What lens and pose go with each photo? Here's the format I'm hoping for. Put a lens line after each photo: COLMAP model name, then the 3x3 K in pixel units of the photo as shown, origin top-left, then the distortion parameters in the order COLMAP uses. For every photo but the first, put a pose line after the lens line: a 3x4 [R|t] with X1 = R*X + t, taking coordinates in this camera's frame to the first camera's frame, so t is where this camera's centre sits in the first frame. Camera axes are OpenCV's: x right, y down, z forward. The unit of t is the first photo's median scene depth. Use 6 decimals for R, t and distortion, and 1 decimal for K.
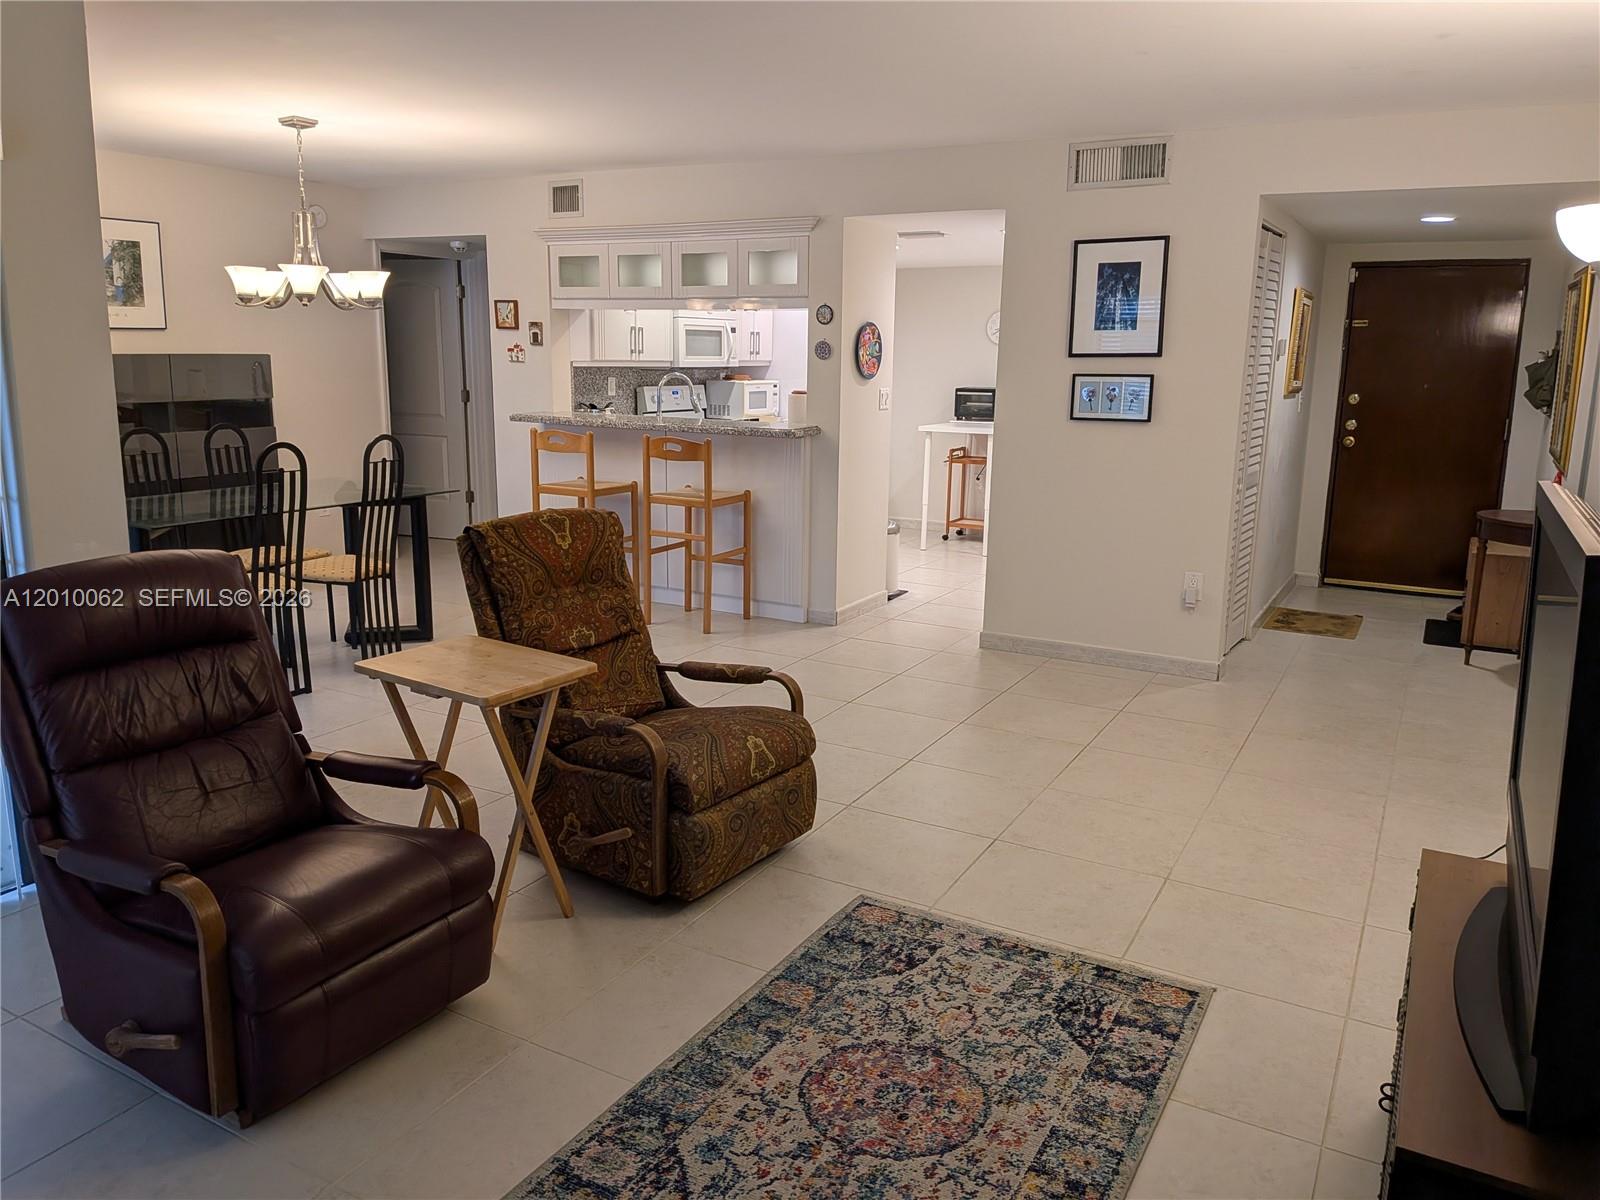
lens RADIAL K [[1156.9, 0, 801.4], [0, 1156.9, 592.2], [0, 0, 1]] dist [0.023895, -0.040226]
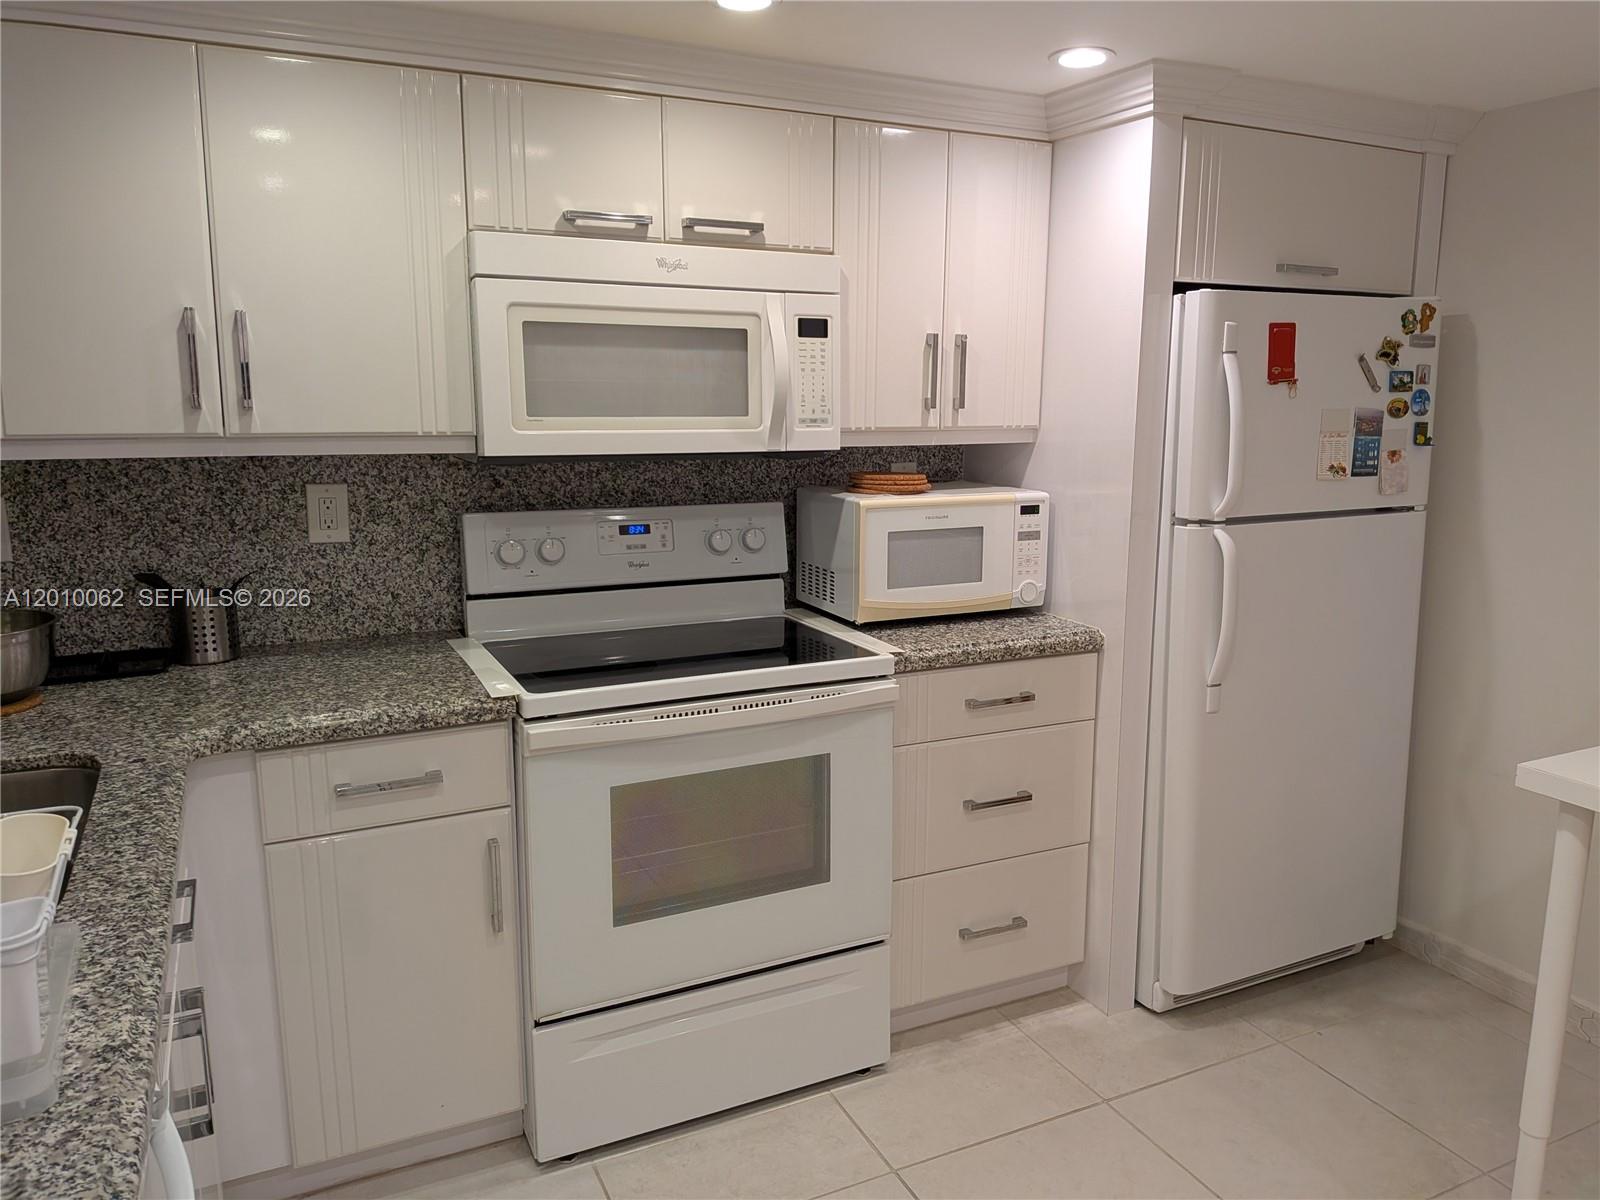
lens RADIAL K [[1156.9, 0, 803.4], [0, 1156.9, 597.8], [0, 0, 1]] dist [0.023895, -0.040226]
pose [[0.817981, 0.086036, -0.568775, 0.174480], [-0.109601, 0.993949, -0.007272, -0.245385], [0.564707, 0.068287, 0.822461, 1.199129]]
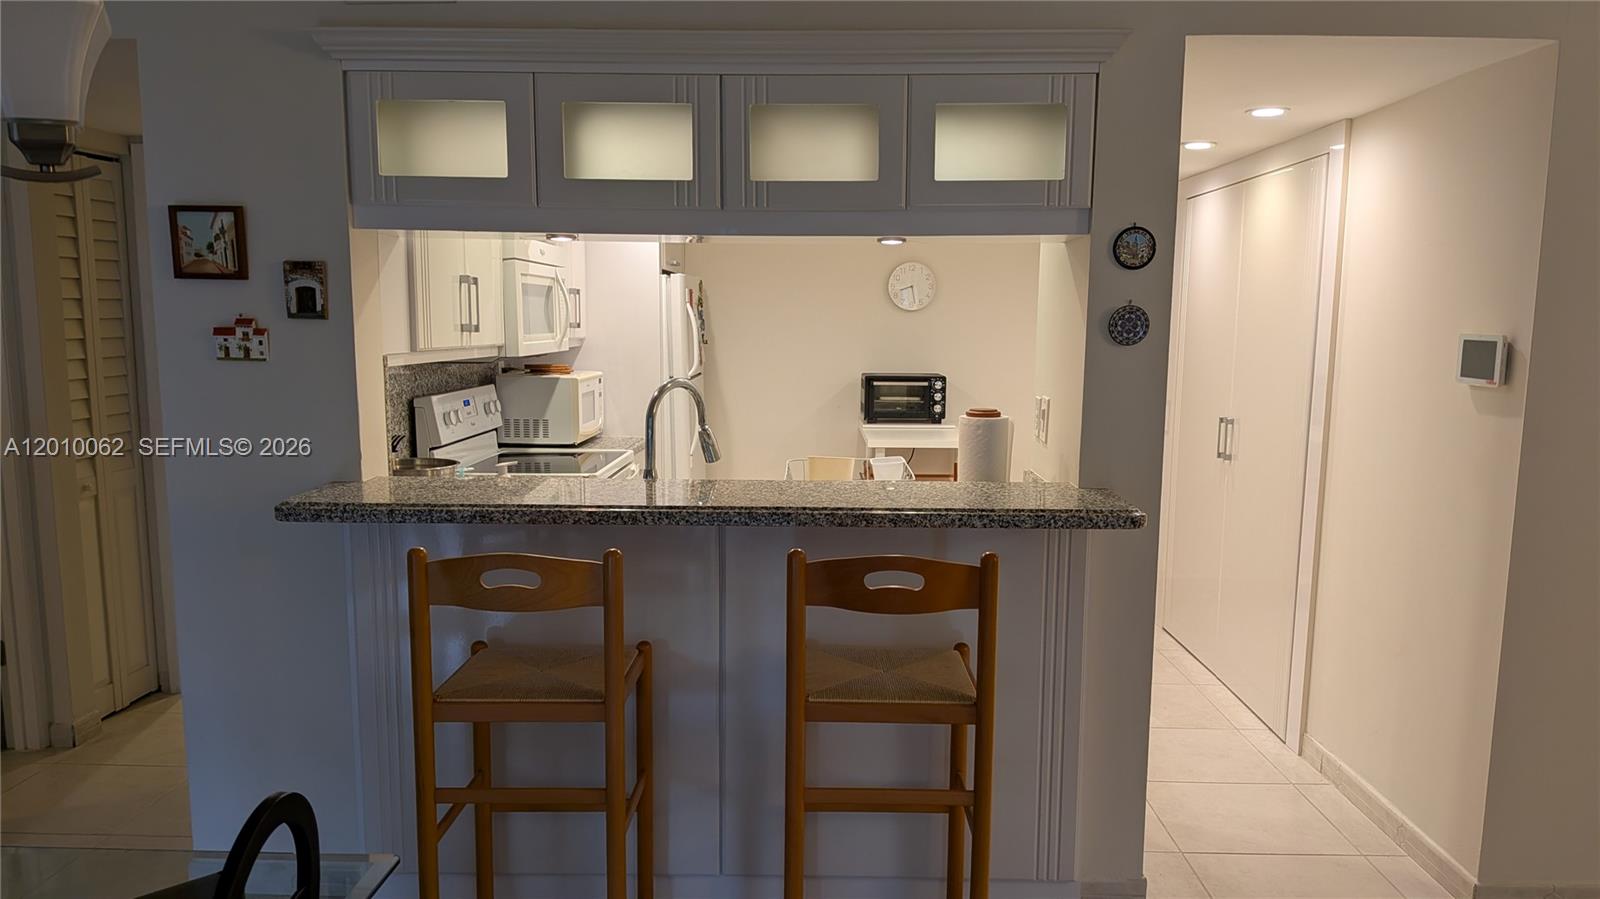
lens RADIAL K [[1154.3, 0, 812.4], [0, 1154.3, 482.1], [0, 0, 1]] dist [0.003661, -0.005058]
pose [[0.881133, -0.074980, 0.466886, -0.341409], [0.102642, 0.994135, -0.034059, -0.162138], [-0.461594, 0.077933, 0.883661, 0.737737]]
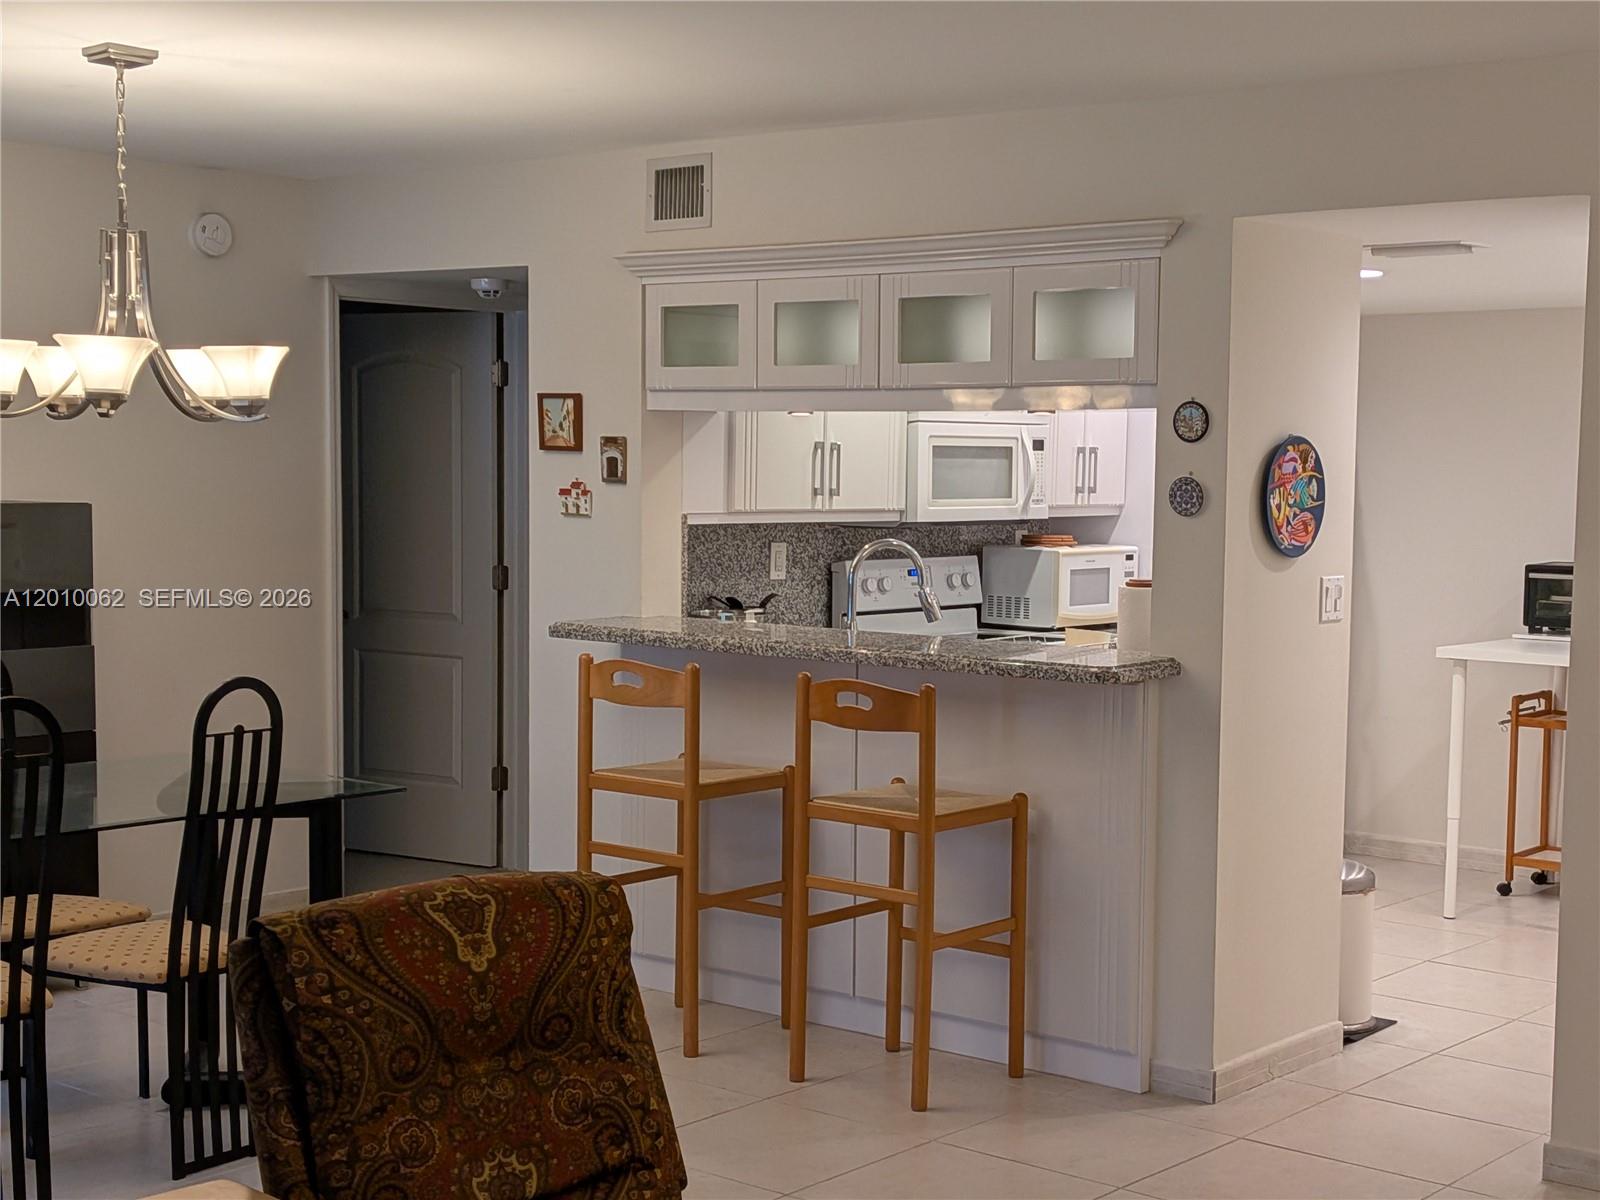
lens RADIAL K [[2301.1, 0, 844.1], [0, 2301.1, 651.7], [0, 0, 1]] dist [0.070631, 0.000000]
pose [[0.983220, 0.012119, -0.182020, 0.058265], [-0.034462, 0.992164, -0.120097, -0.036885], [0.179138, 0.124354, 0.975933, 0.097147]]
